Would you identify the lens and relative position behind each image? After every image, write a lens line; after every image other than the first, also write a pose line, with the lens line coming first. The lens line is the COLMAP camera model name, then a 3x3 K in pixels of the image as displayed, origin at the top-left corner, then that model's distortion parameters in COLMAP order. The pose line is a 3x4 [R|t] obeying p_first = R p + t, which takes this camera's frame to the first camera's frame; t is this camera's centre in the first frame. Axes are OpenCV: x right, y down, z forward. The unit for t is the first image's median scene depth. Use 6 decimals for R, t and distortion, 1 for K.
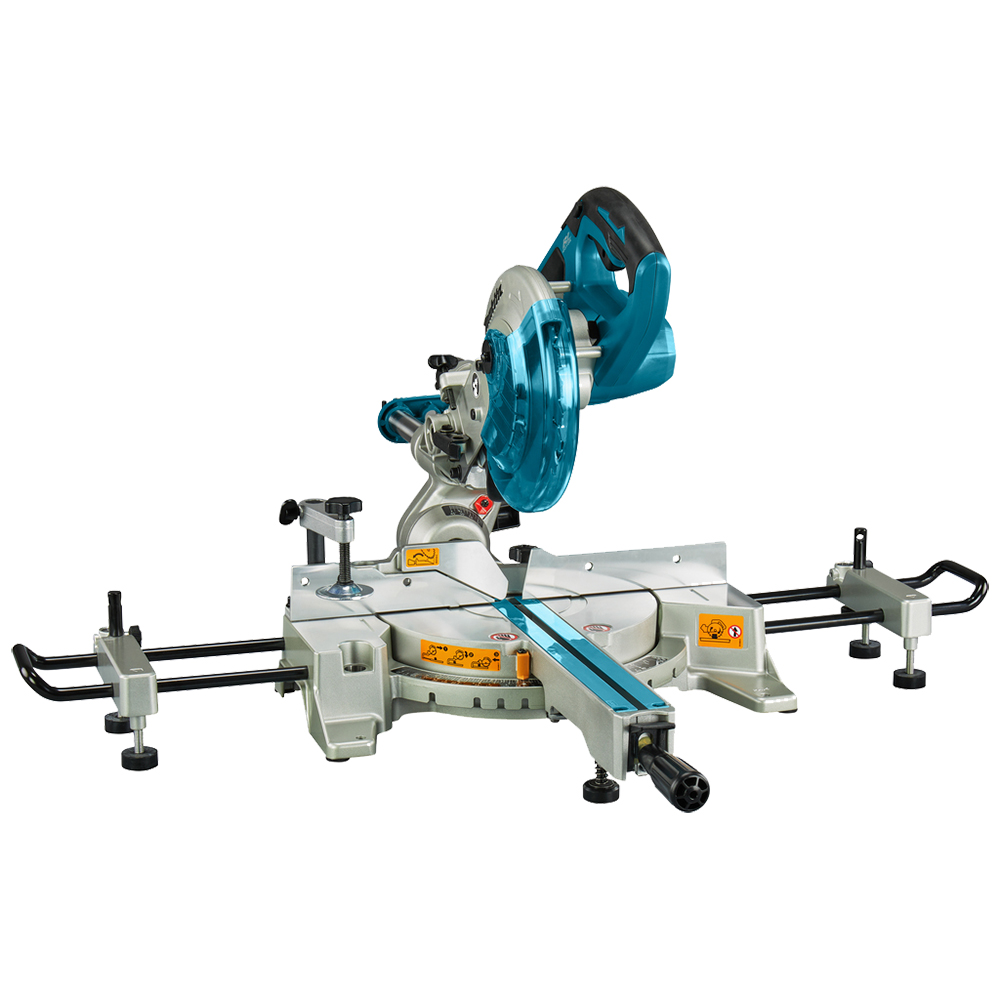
lens RADIAL K [[2283.1, 0, 500.0], [0, 2283.1, 500.0], [0, 0, 1]] dist [-0.083282, -0.194418]
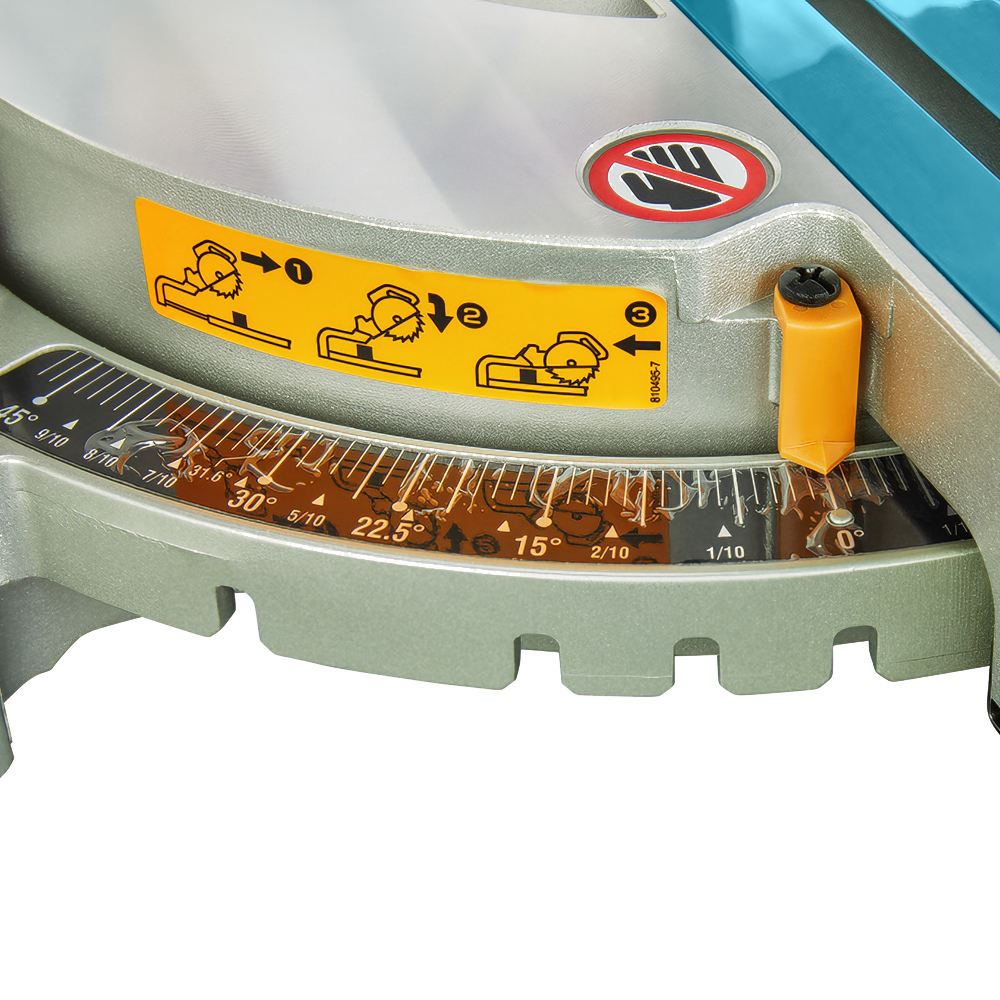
lens RADIAL K [[2283.1, 0, 500.0], [0, 2283.1, 500.0], [0, 0, 1]] dist [-0.083282, -0.194418]
pose [[0.996757, -0.058746, 0.054995, -0.019297], [0.029746, 0.903994, 0.426510, 0.013870], [-0.074771, -0.423491, 0.902809, 0.833581]]
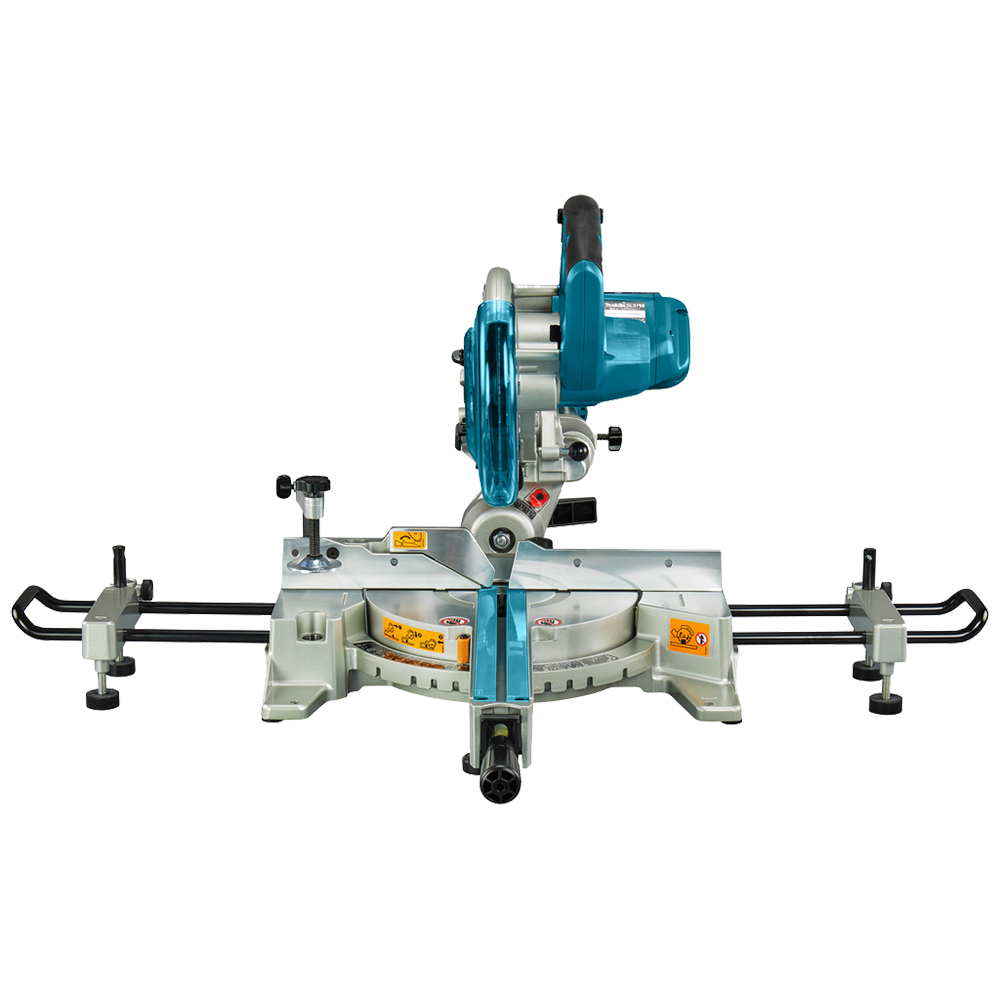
lens RADIAL K [[2283.1, 0, 500.0], [0, 2283.1, 500.0], [0, 0, 1]] dist [-0.083282, -0.194418]
pose [[0.952219, 0.079027, -0.295016, 0.318637], [-0.076591, 0.996866, 0.019824, -0.017465], [0.295658, 0.003718, 0.955287, 0.006022]]
